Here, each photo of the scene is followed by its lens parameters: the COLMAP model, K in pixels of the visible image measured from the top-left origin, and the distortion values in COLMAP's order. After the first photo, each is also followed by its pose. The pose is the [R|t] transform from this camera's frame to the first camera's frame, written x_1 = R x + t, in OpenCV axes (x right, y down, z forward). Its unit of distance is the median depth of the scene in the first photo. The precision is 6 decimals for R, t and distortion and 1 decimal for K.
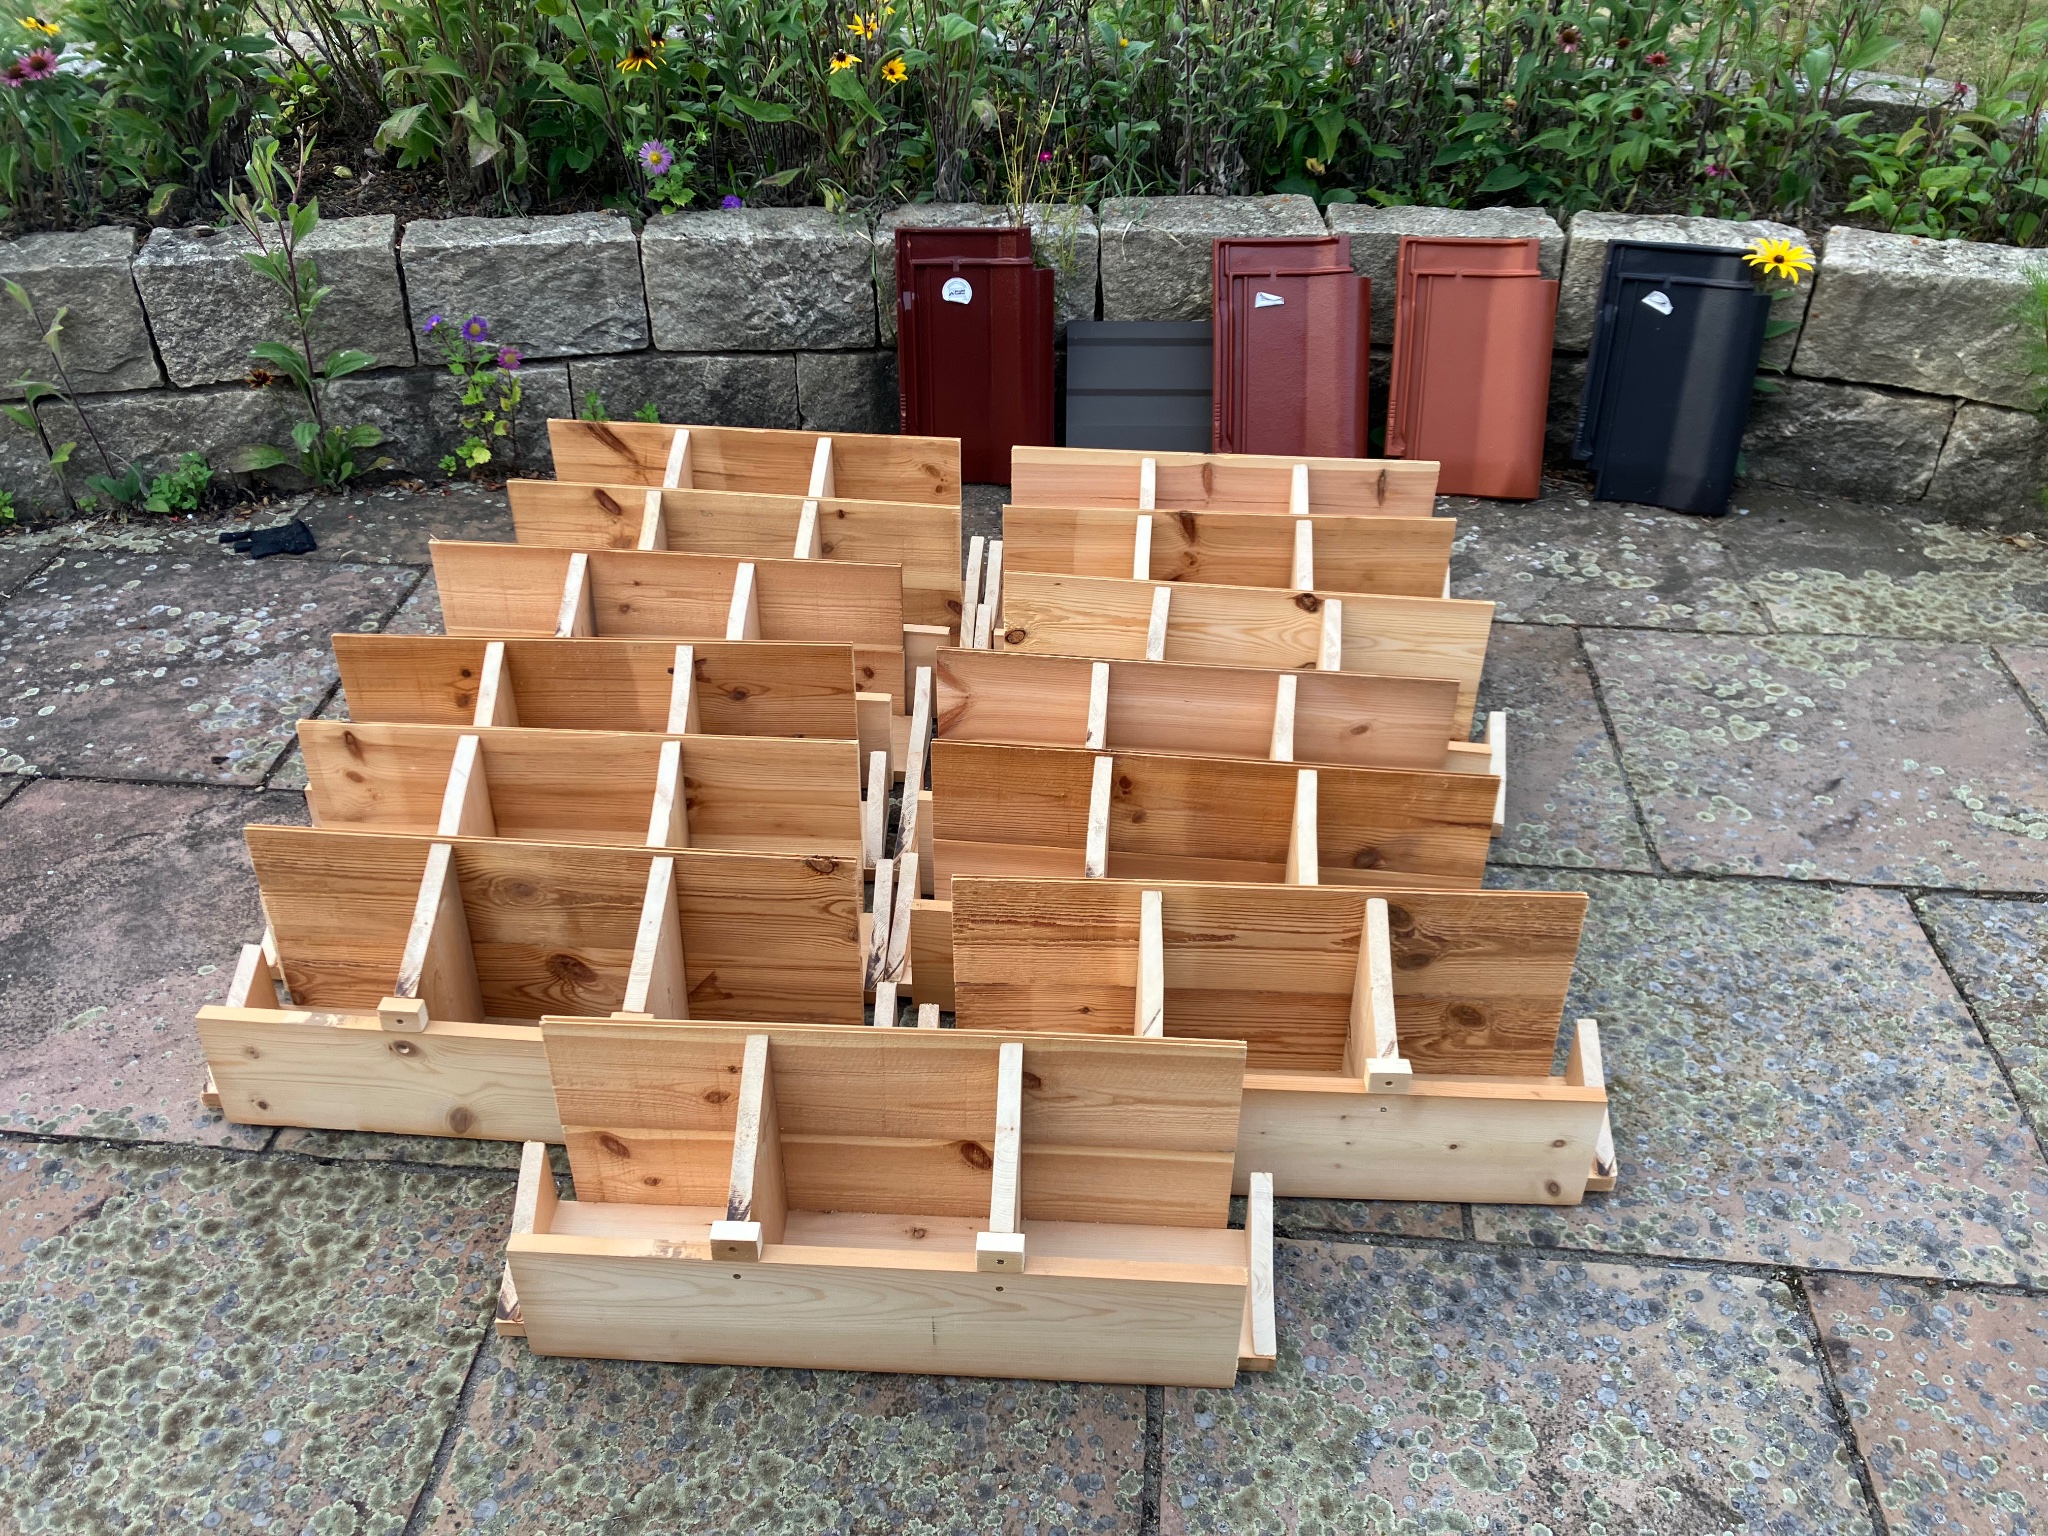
lens RADIAL K [[1668.6, 0, 986.0], [0, 1668.6, 791.6], [0, 0, 1]] dist [0.007431, -0.017432]
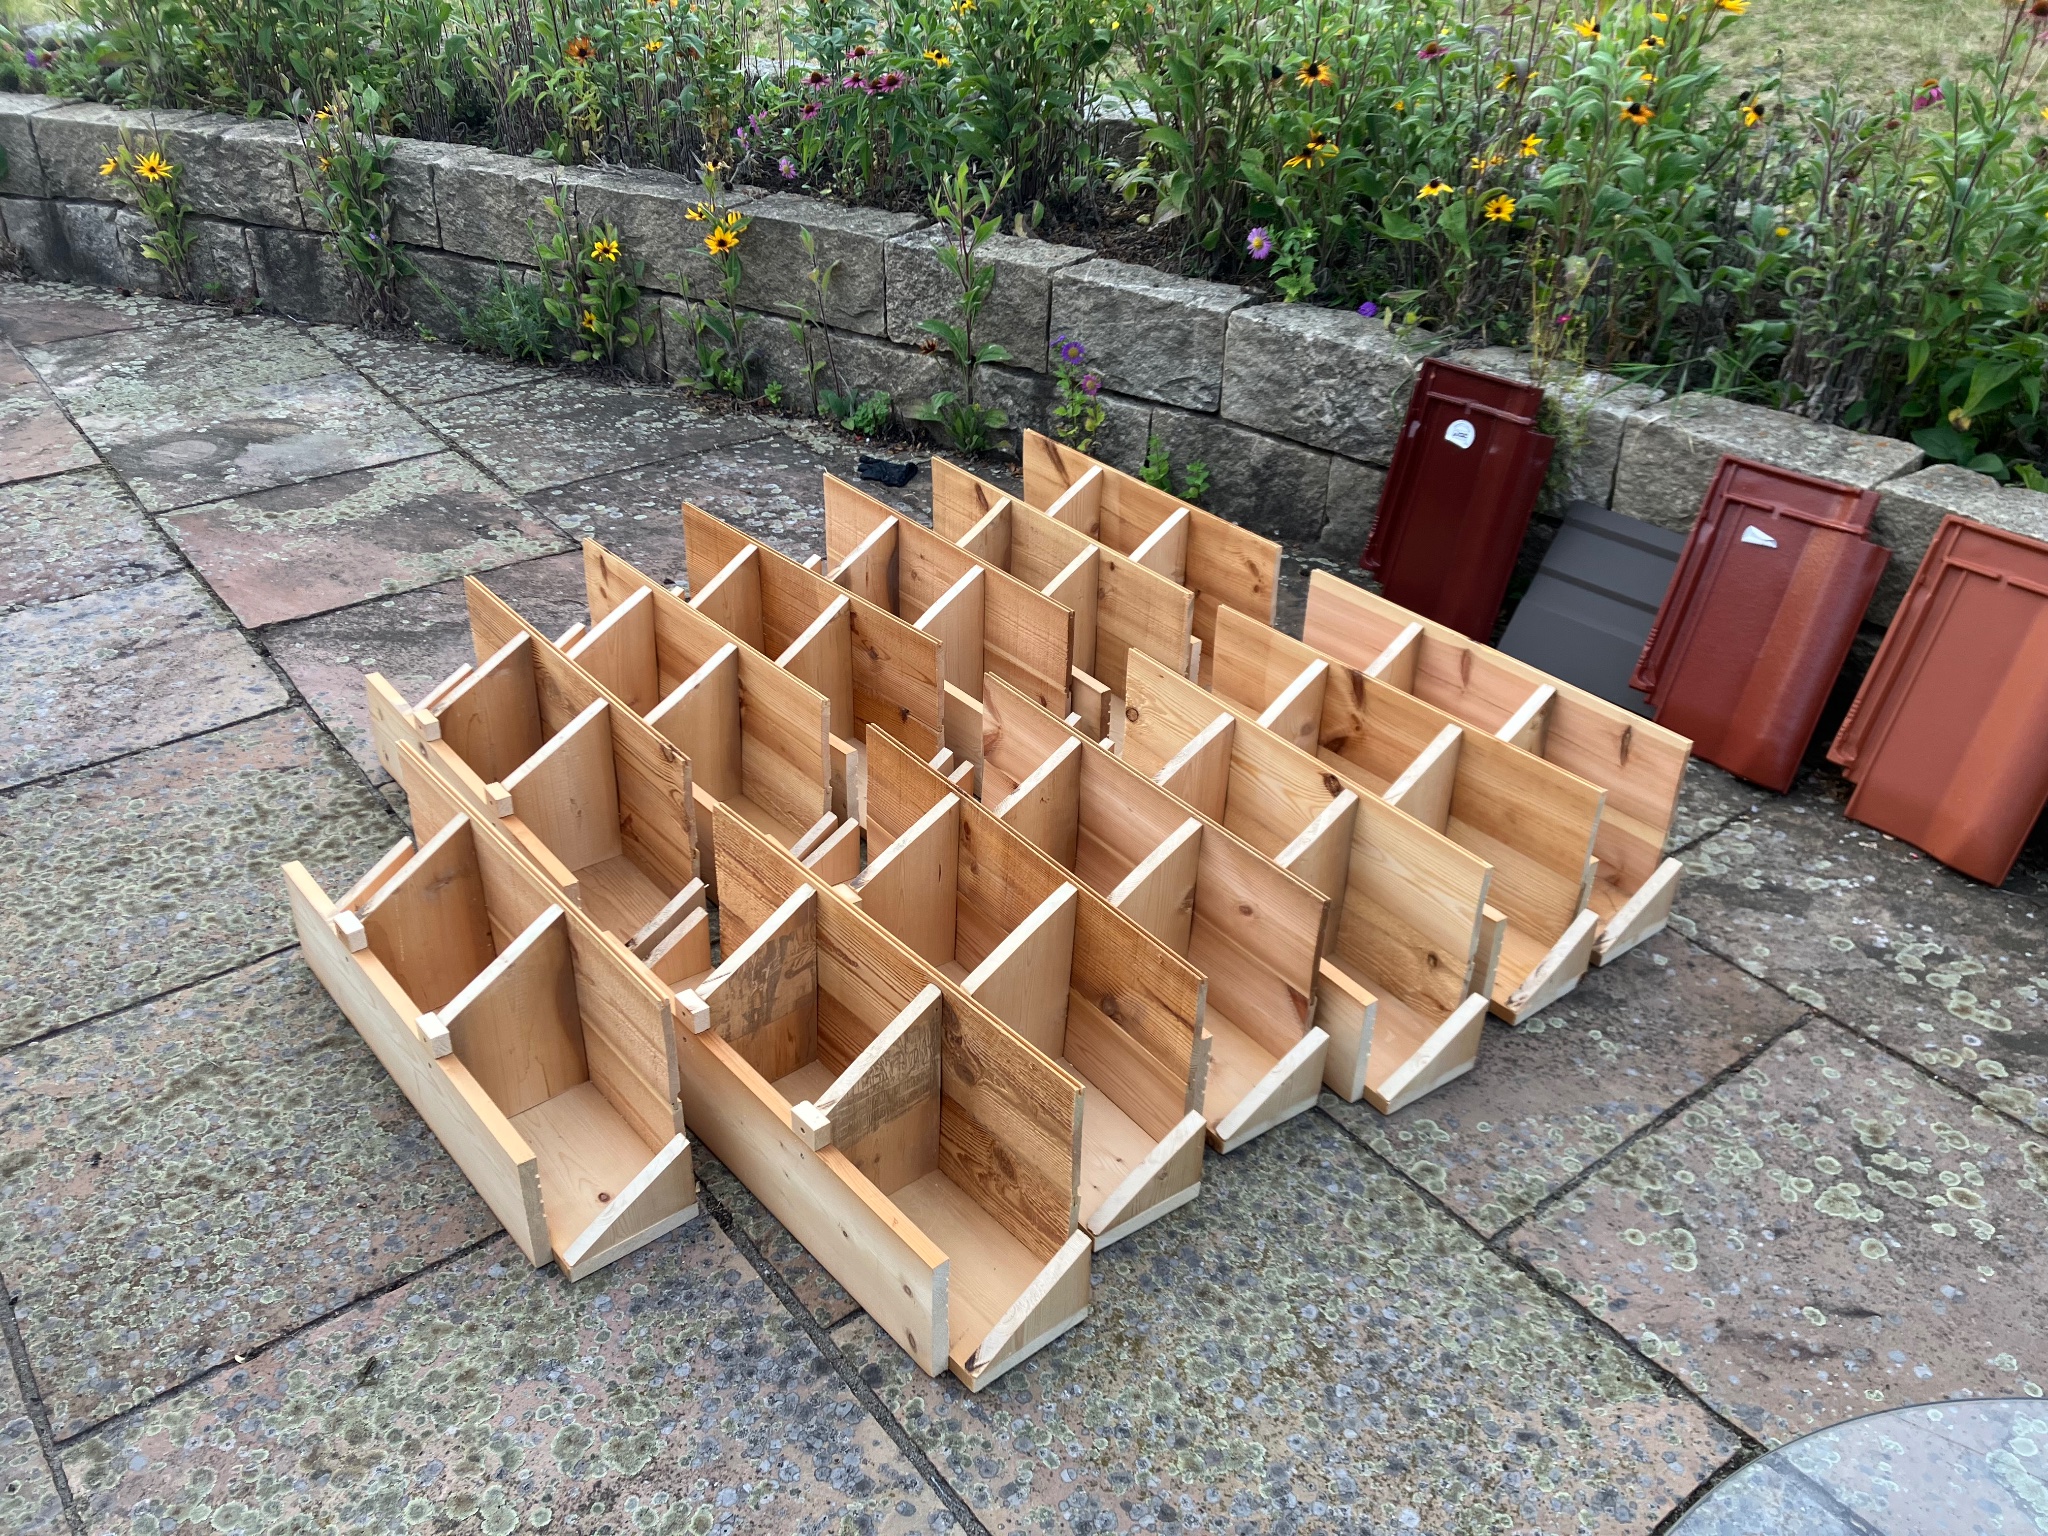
lens RADIAL K [[1668.6, 0, 986.0], [0, 1668.6, 791.6], [0, 0, 1]] dist [0.007431, -0.017432]
pose [[0.674333, 0.394866, -0.623984, 0.487384], [-0.438206, 0.894128, 0.092252, -0.084827], [0.594348, 0.211225, 0.775973, 0.133159]]
